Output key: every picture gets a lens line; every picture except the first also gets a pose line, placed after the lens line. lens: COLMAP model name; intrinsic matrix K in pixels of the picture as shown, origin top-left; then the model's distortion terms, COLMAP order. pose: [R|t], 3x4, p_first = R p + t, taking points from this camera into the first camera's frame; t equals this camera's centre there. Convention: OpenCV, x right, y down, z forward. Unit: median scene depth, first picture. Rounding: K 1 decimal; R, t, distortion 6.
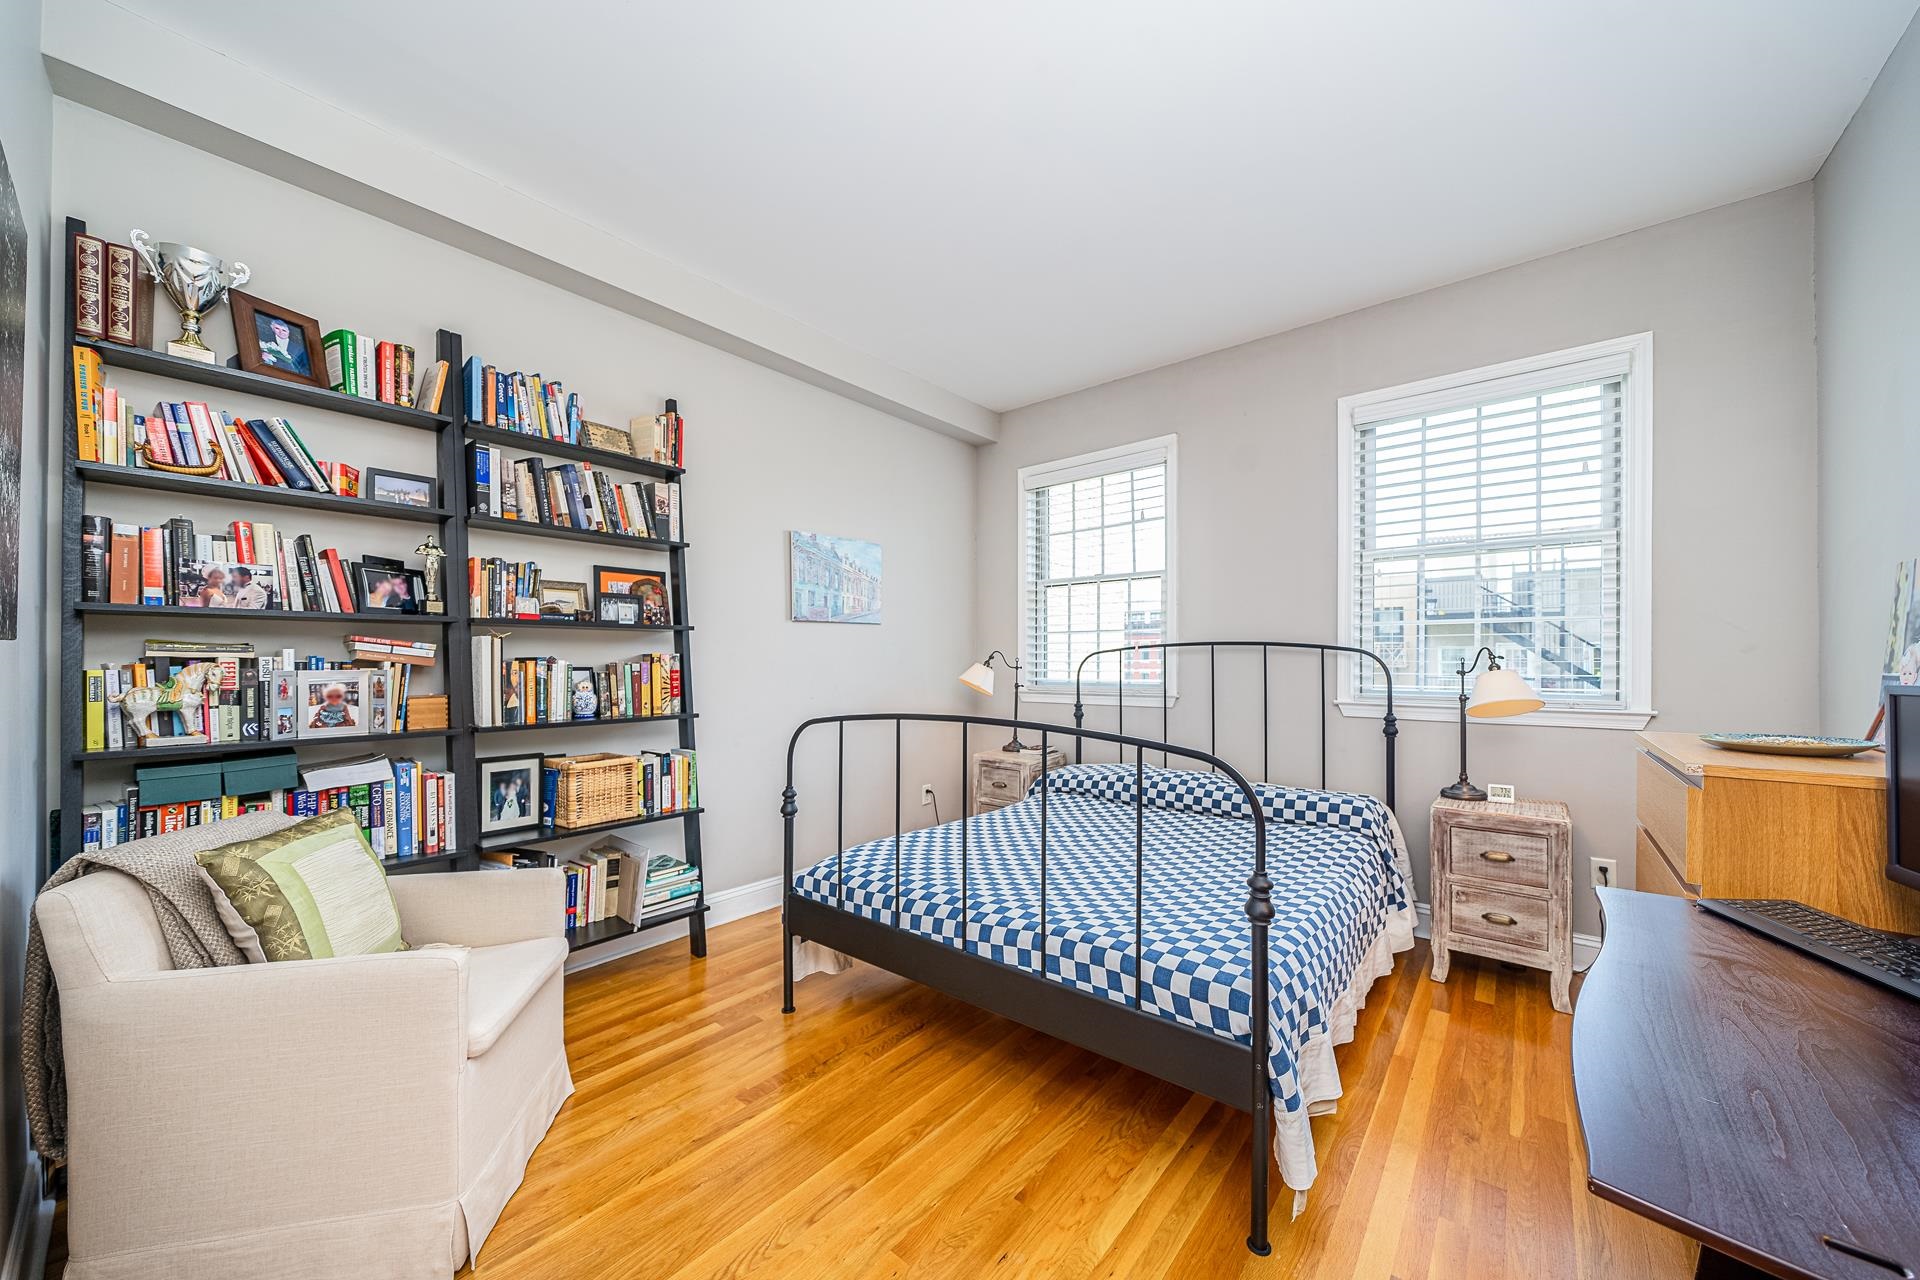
lens RADIAL K [[692.4, 0, 957.0], [0, 692.4, 656.2], [0, 0, 1]] dist [-0.000279, 0.000022]
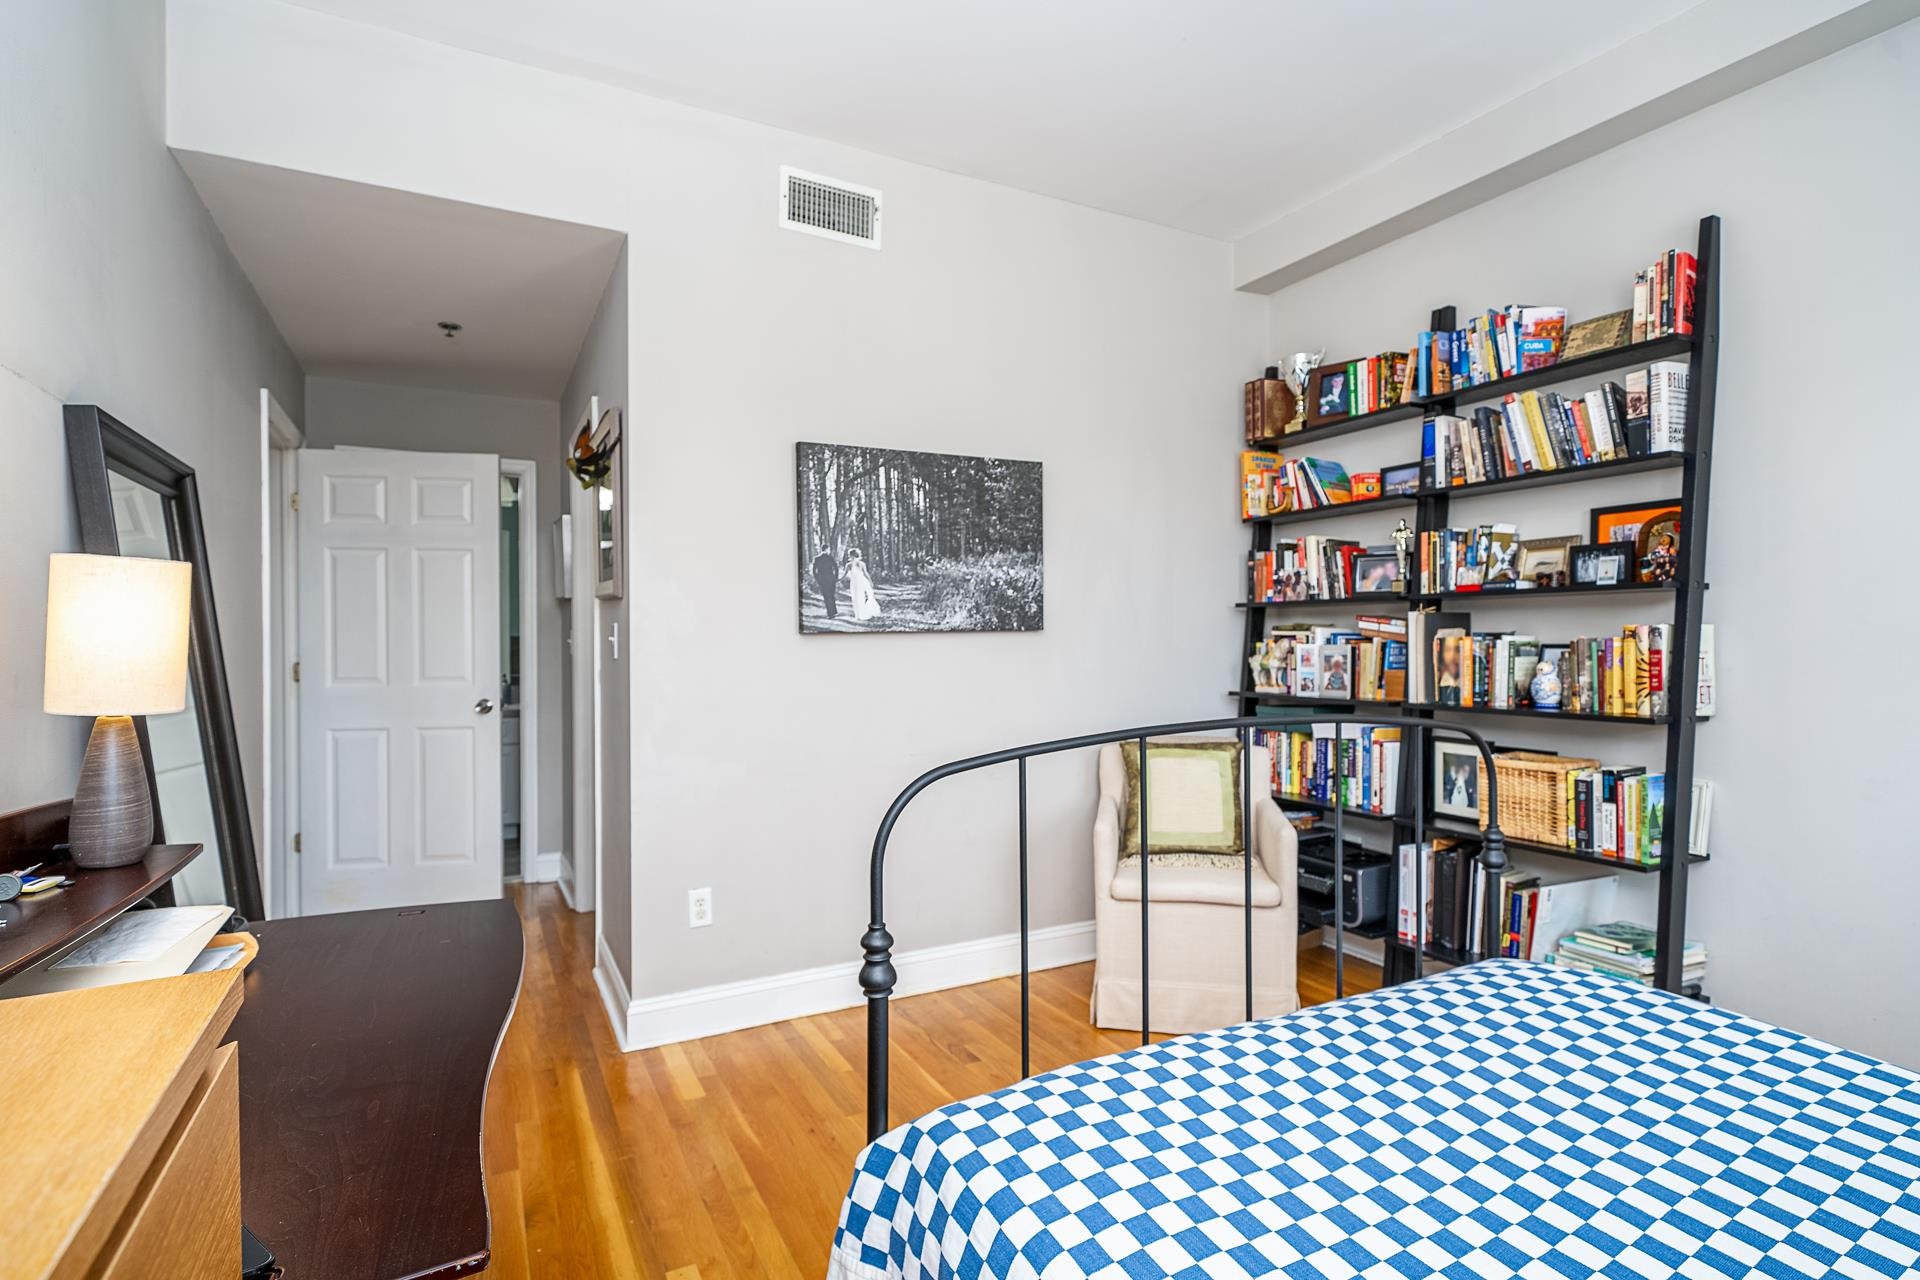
lens RADIAL K [[929.5, 0, 960.0], [0, 929.5, 646.1], [0, 0, 1]] dist [0.000666, 0.000000]
pose [[-0.373077, 0.005642, -0.927783, 0.746730], [0.007246, 0.999969, 0.003167, 0.010305], [0.927772, -0.005542, -0.373106, 0.822285]]
